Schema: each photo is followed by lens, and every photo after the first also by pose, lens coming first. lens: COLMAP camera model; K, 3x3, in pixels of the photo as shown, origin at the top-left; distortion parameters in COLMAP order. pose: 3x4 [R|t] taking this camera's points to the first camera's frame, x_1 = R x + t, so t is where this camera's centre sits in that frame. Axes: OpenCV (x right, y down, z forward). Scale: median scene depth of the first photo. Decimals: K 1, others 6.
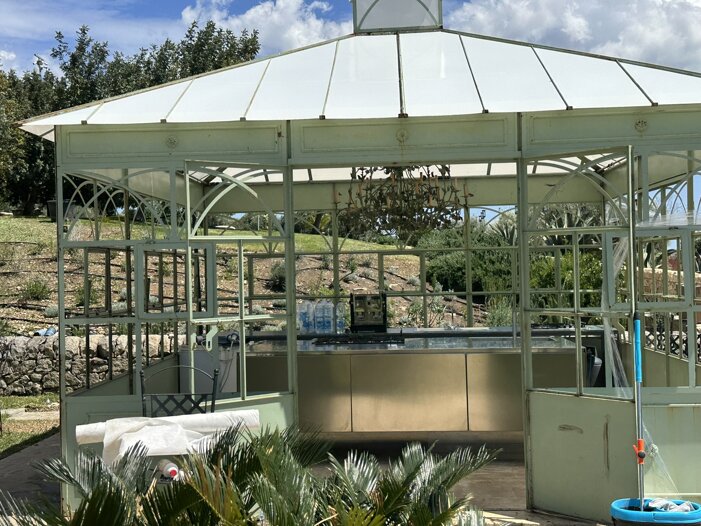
lens RADIAL K [[919.4, 0, 350.0], [0, 919.4, 265.9], [0, 0, 1]] dist [0.279812, -0.682608]
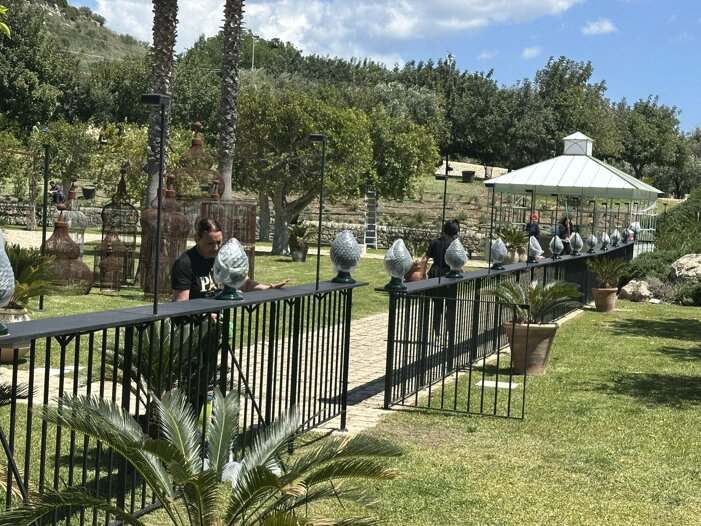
lens RADIAL K [[1226.1, 0, 350.6], [0, 1226.1, 262.8], [0, 0, 1]] dist [-0.018911, -0.034540]
pose [[0.936053, 0.084837, -0.341479, 0.645315], [-0.066974, 0.995714, 0.063788, -0.049632], [0.345427, -0.036839, 0.937722, -2.745120]]
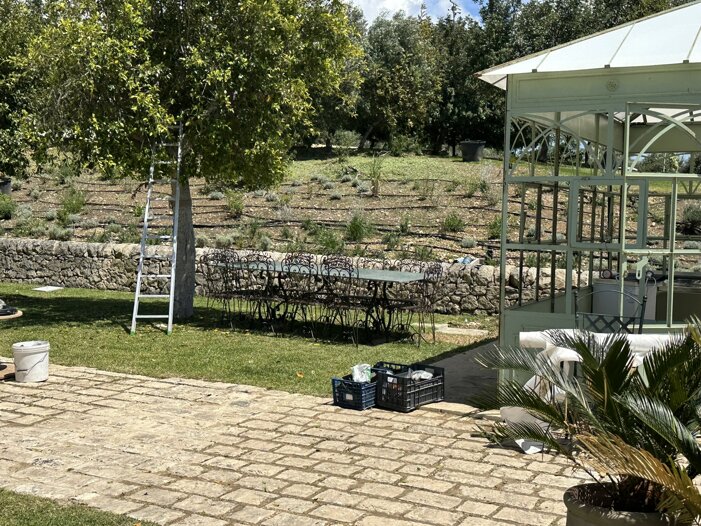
lens RADIAL K [[919.4, 0, 350.0], [0, 919.4, 265.9], [0, 0, 1]] dist [0.279812, -0.682608]
pose [[0.915401, 0.063711, -0.397470, -0.011210], [-0.038679, 0.996748, 0.070690, 0.005069], [0.400681, -0.049336, 0.914889, -0.064341]]
